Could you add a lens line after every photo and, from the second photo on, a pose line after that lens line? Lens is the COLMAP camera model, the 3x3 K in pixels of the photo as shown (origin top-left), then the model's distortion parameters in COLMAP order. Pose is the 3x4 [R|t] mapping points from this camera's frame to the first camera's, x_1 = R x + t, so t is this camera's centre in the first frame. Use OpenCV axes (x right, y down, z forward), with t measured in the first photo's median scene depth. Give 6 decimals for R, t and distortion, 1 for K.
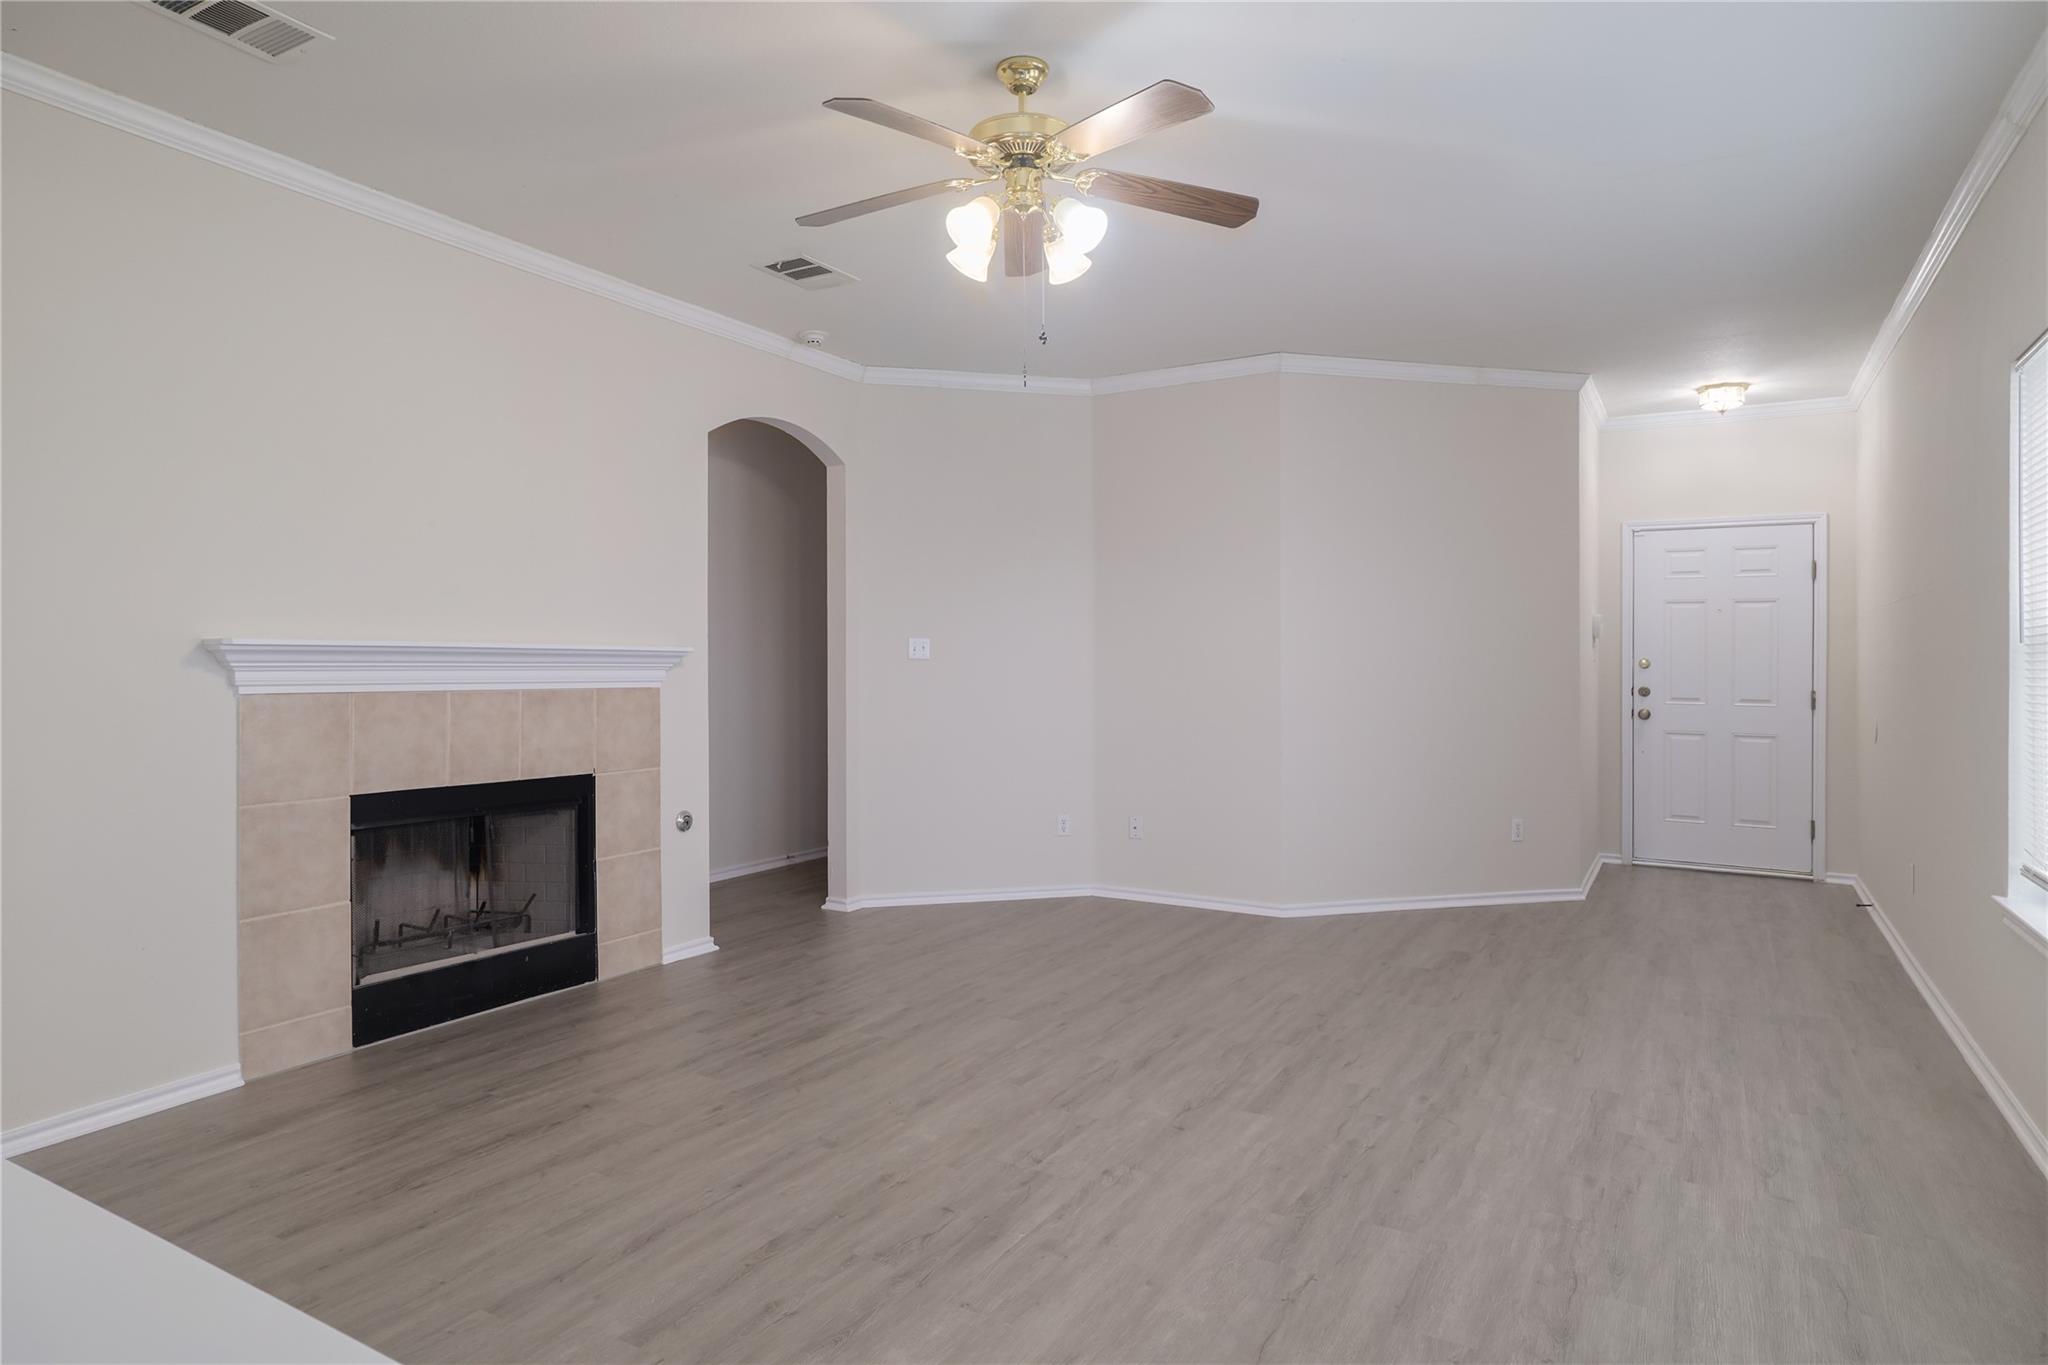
lens RADIAL K [[1183.8, 0, 1036.7], [0, 1183.8, 674.9], [0, 0, 1]] dist [0.017500, 0.002862]
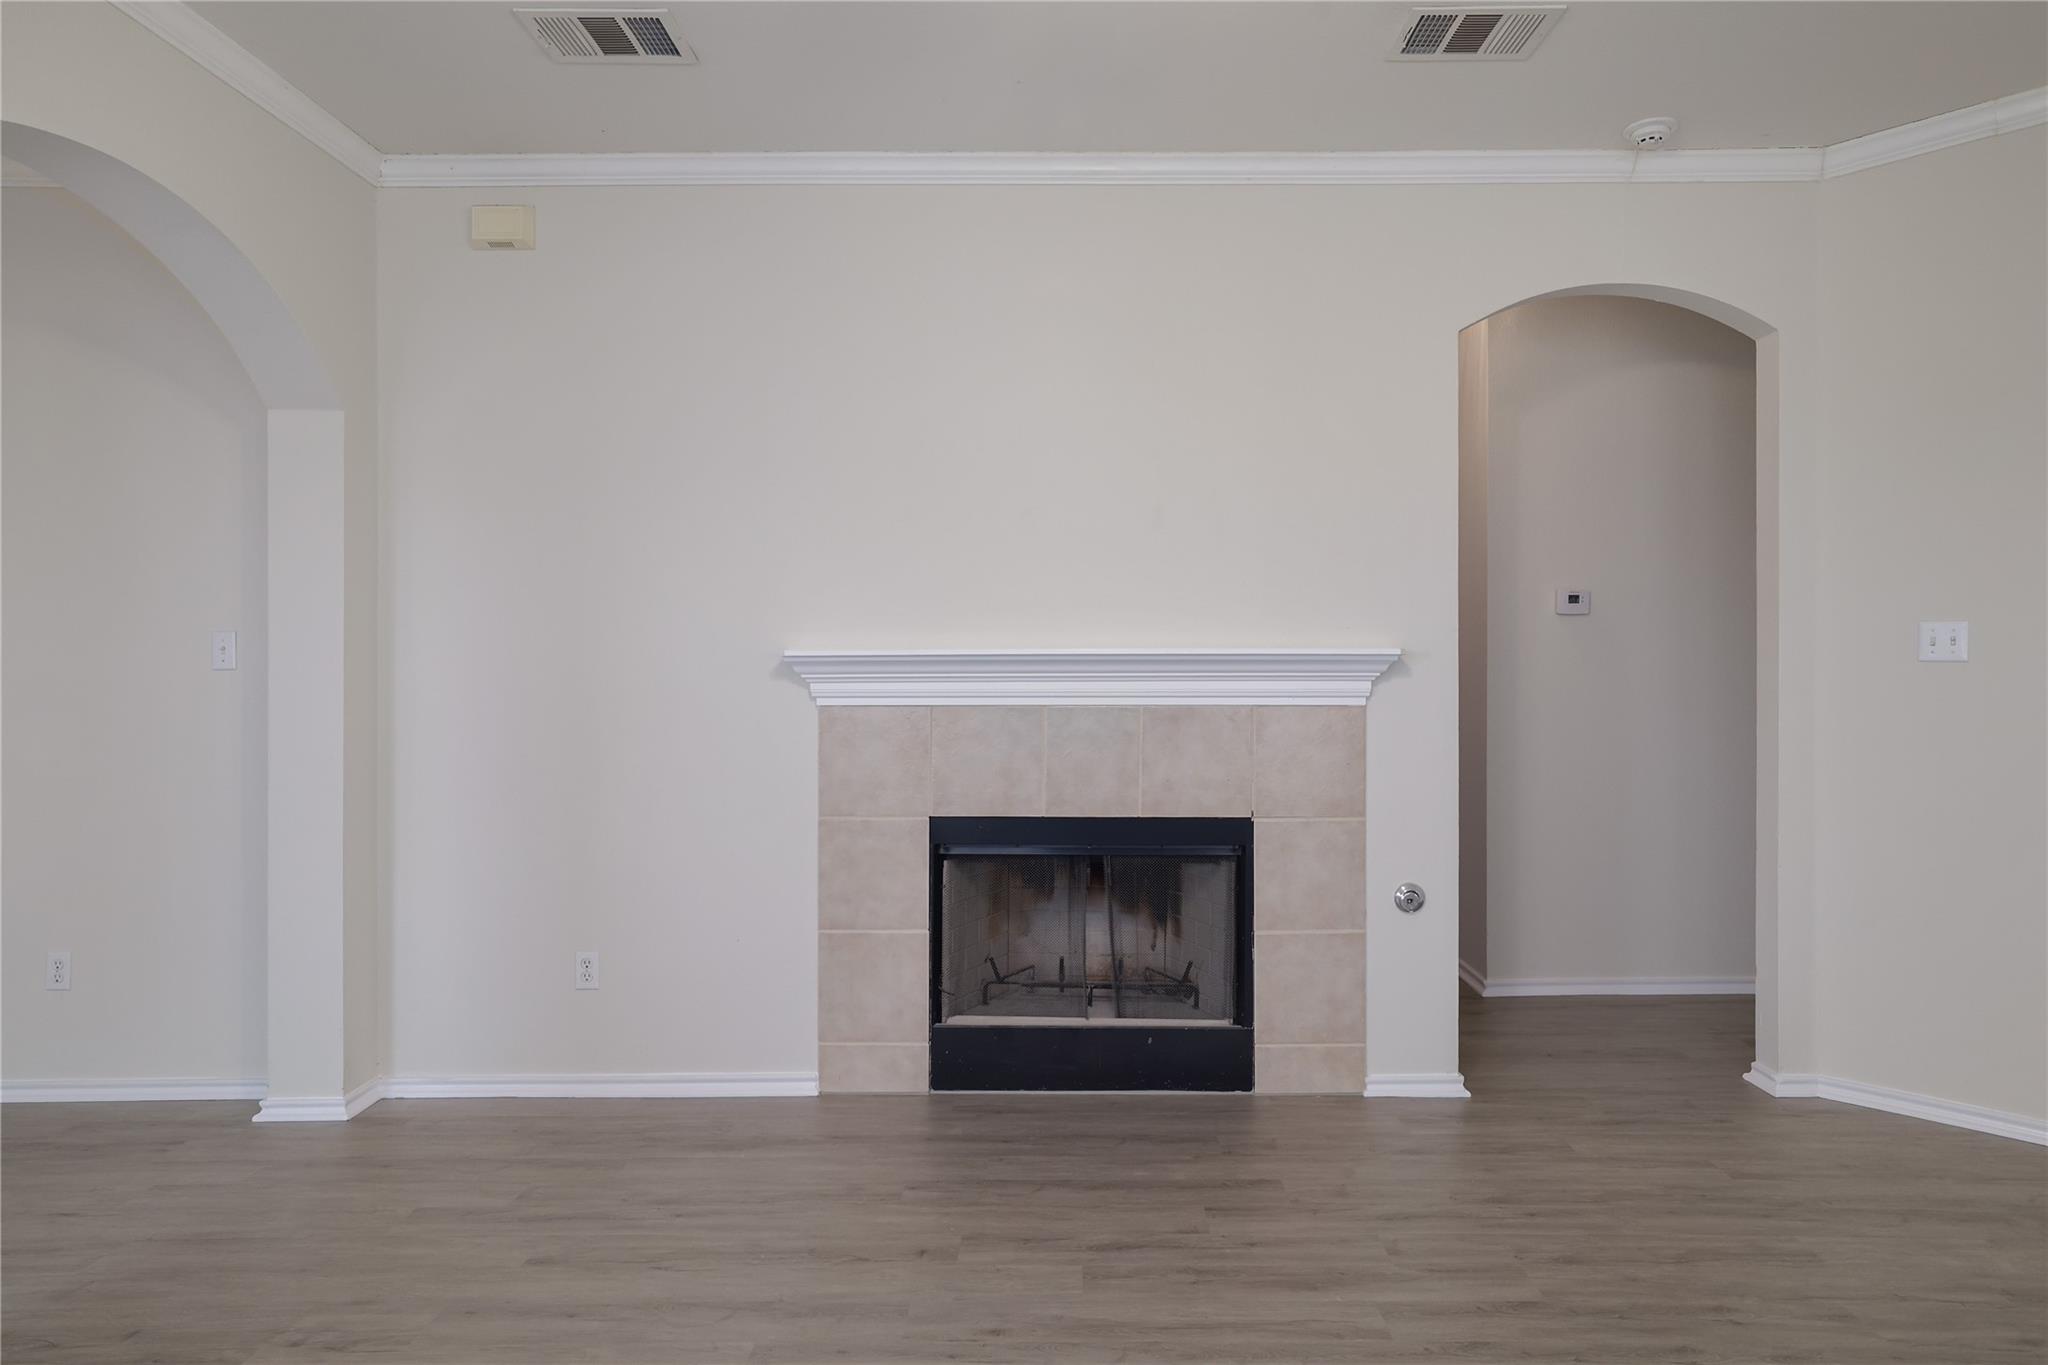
lens RADIAL K [[1302.2, 0, 1034.0], [0, 1302.2, 667.6], [0, 0, 1]] dist [0.000003, 0.003687]
pose [[0.485001, -0.000451, -0.874513, 0.346461], [-0.002678, 0.999994, -0.002001, -0.013008], [0.874509, 0.003312, 0.484997, 0.571827]]
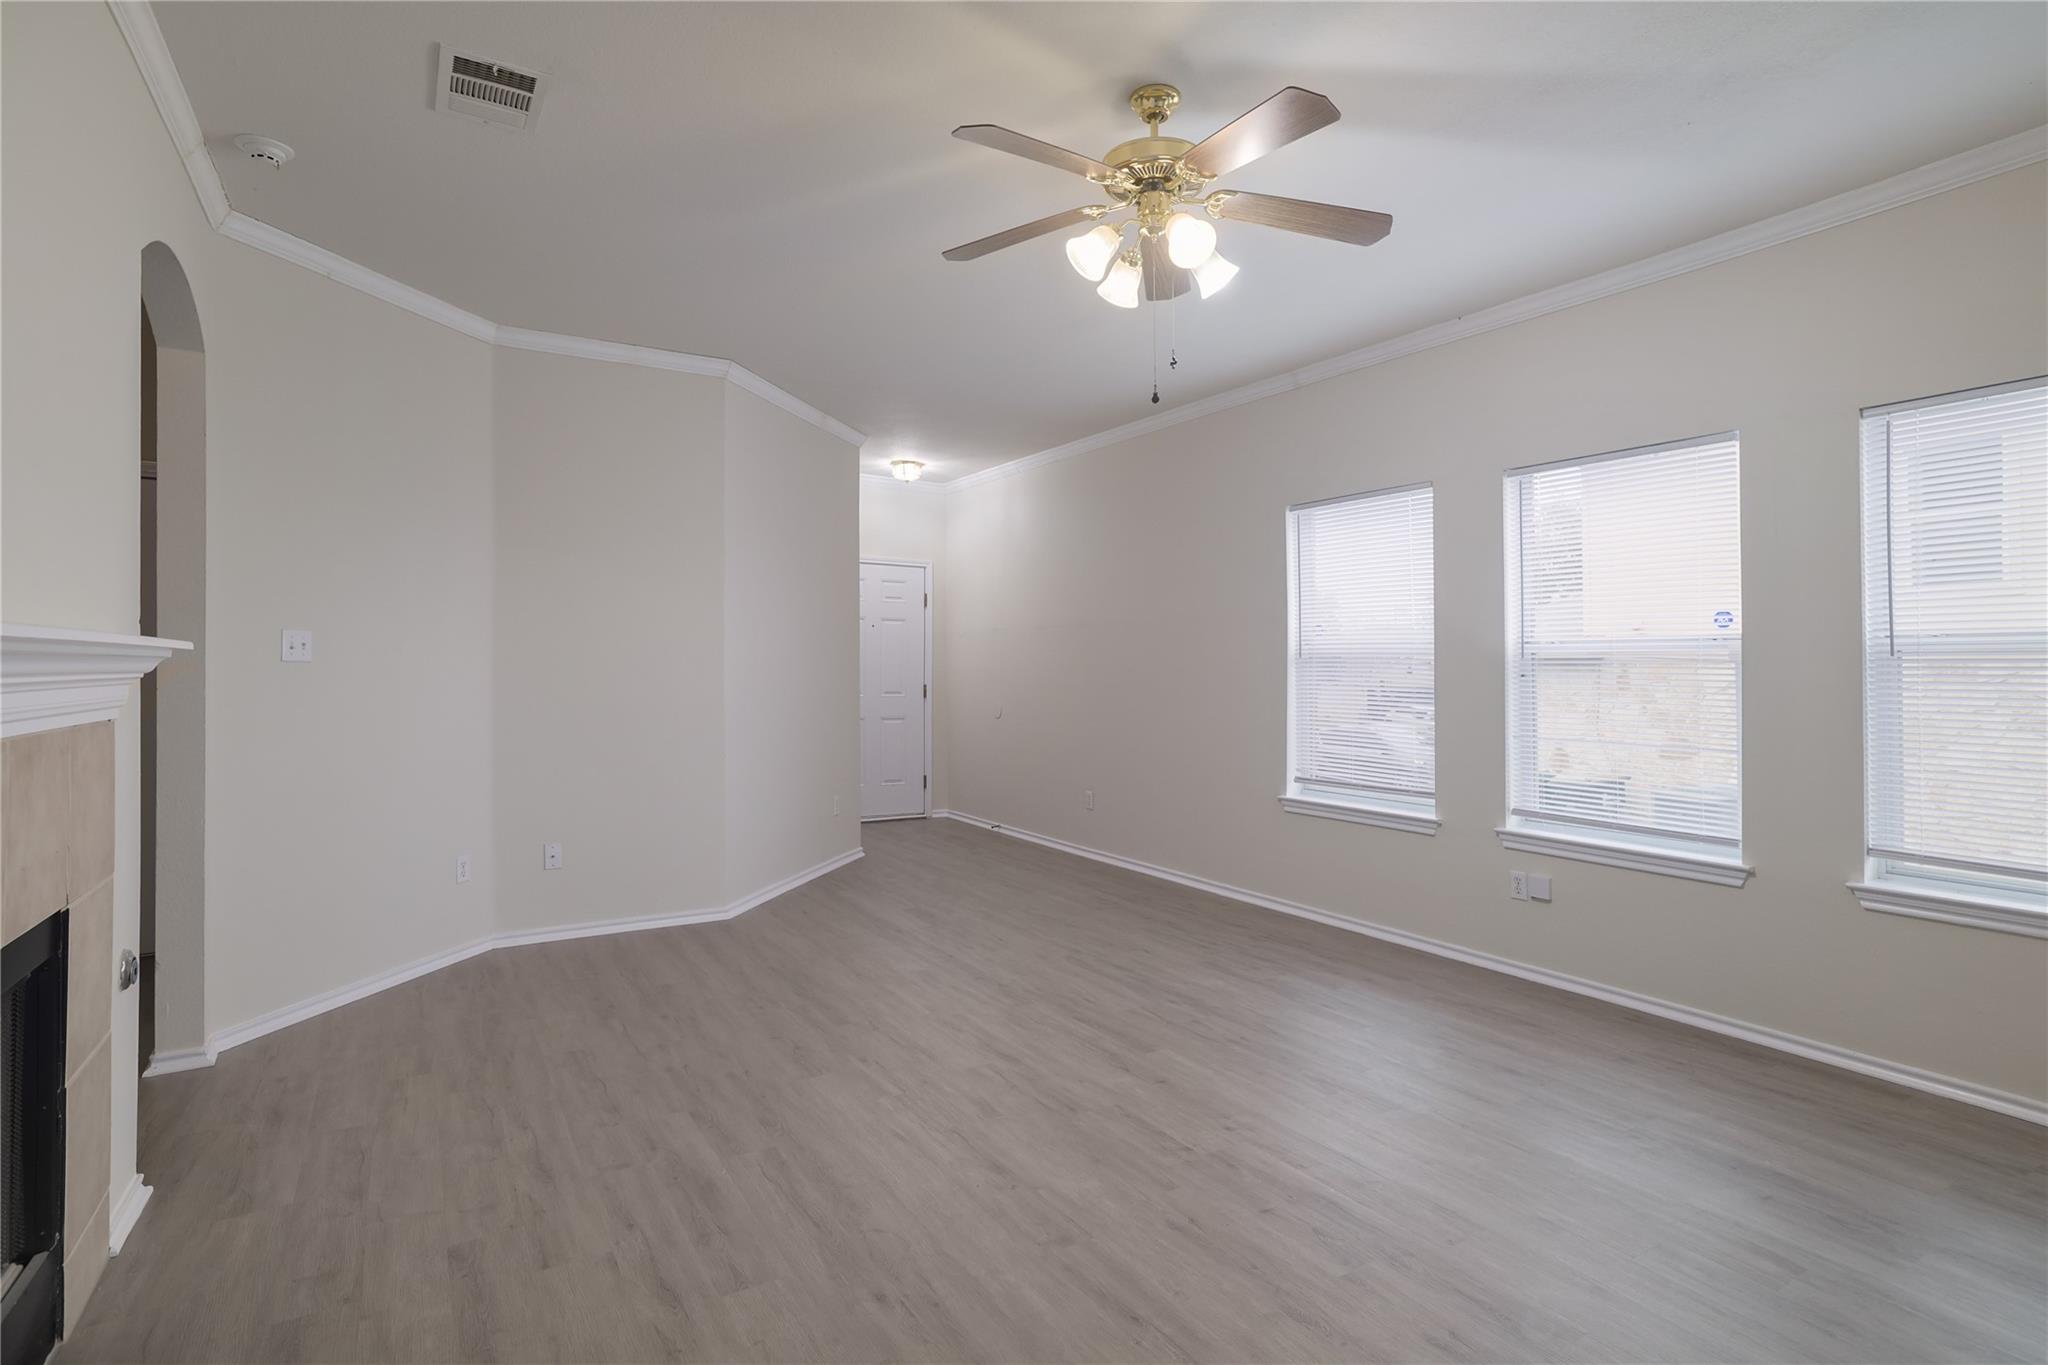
lens RADIAL K [[1020.6, 0, 1052.2], [0, 1020.6, 677.4], [0, 0, 1]] dist [0.001266, 0.000469]
pose [[0.458157, -0.013117, 0.888774, -0.672764], [0.004208, 0.999912, 0.012589, -0.018397], [-0.888861, -0.002028, 0.458172, 0.541305]]
